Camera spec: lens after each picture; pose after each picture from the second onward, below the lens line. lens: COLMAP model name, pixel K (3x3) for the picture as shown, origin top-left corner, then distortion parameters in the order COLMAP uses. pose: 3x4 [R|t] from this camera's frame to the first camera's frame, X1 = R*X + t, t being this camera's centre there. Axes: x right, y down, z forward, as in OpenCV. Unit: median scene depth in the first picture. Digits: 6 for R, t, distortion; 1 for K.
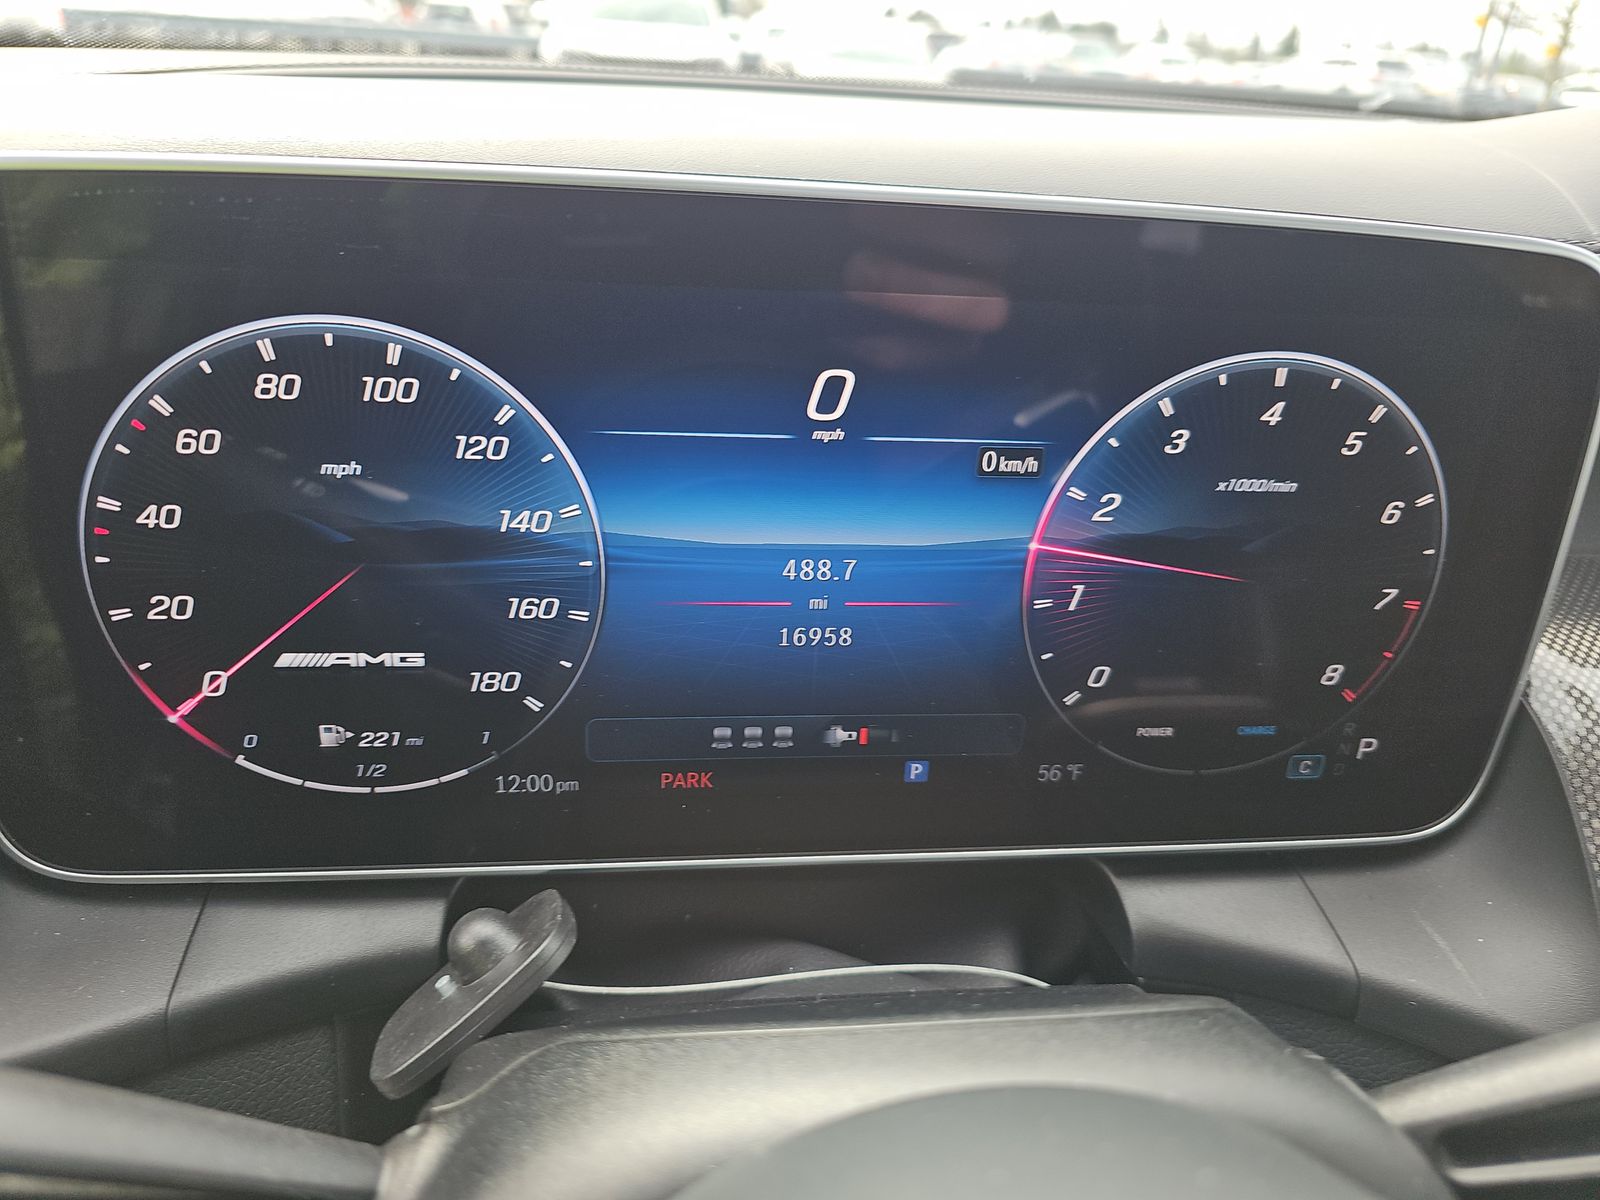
lens RADIAL K [[1089.4, 0, 817.9], [0, 1089.4, 597.7], [0, 0, 1]] dist [0.061549, -0.118607]
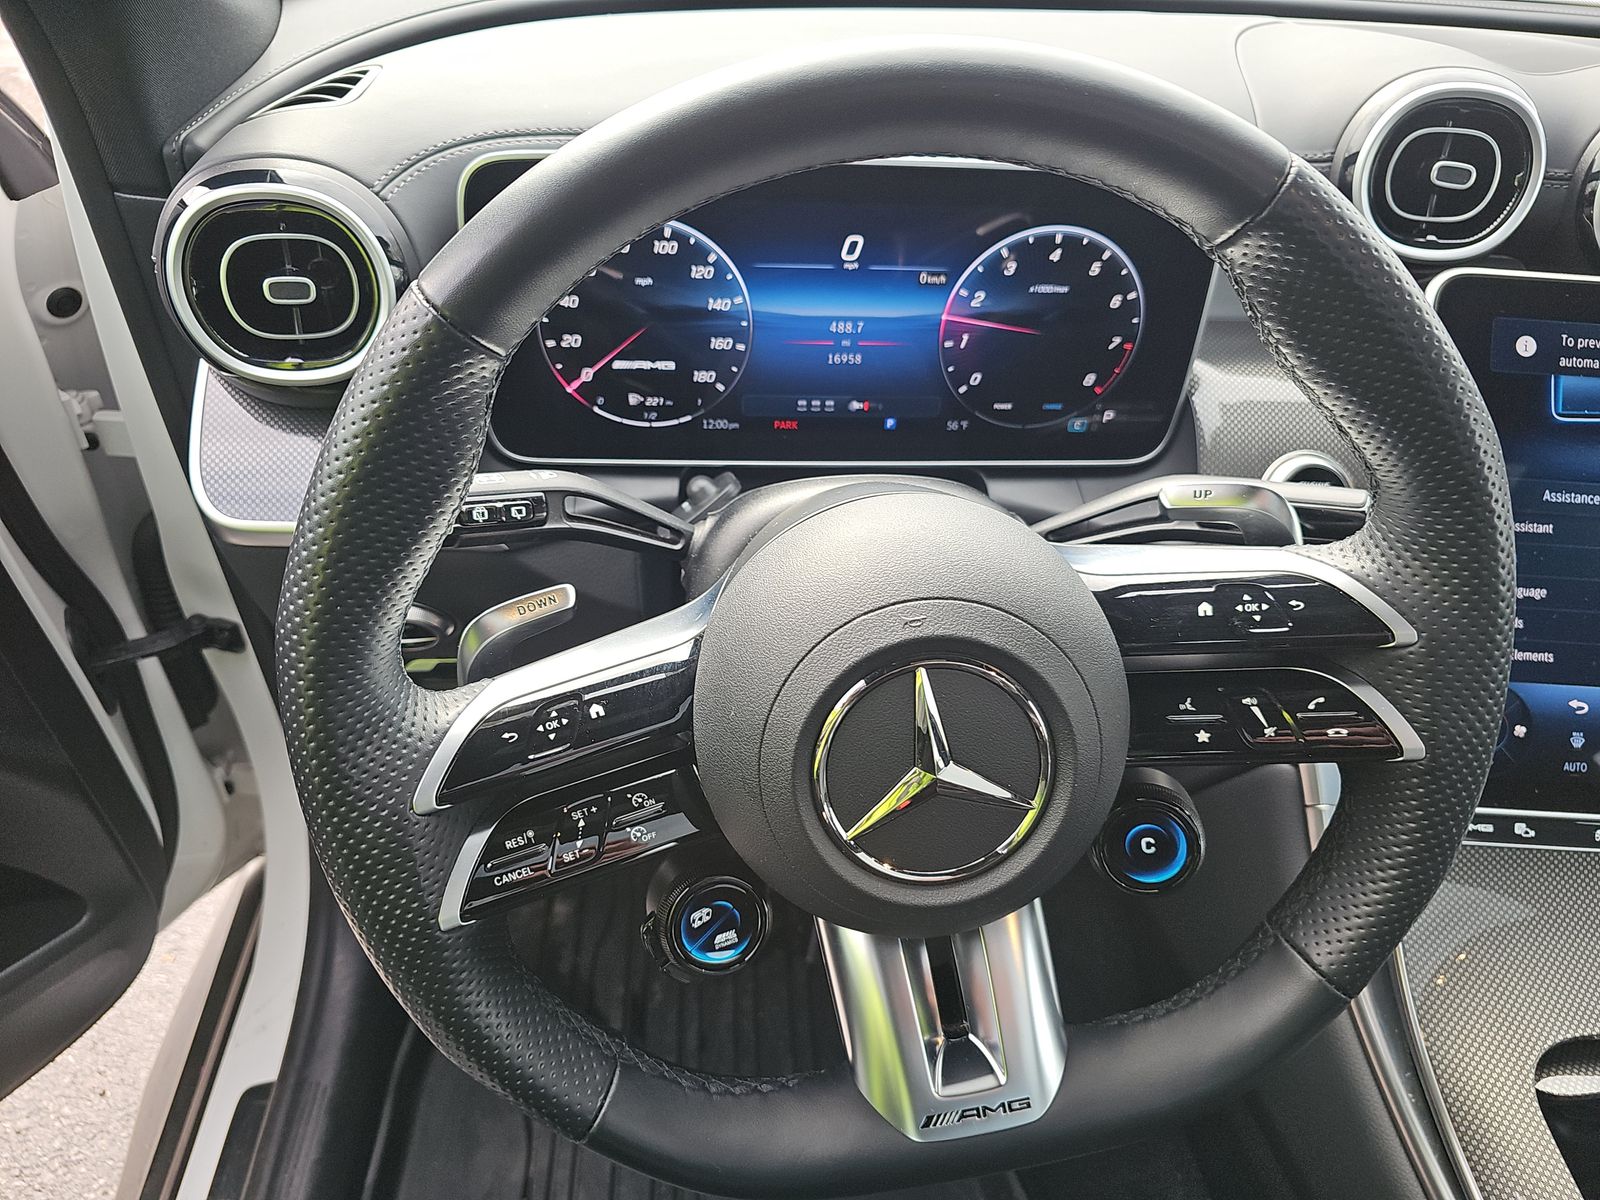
lens RADIAL K [[1089.4, 0, 817.9], [0, 1089.4, 597.7], [0, 0, 1]] dist [0.061549, -0.118607]
pose [[0.998729, 0.021561, -0.045567, 0.057003], [-0.010767, 0.974294, 0.225023, 0.010784], [0.049247, -0.224246, 0.973287, -1.318944]]
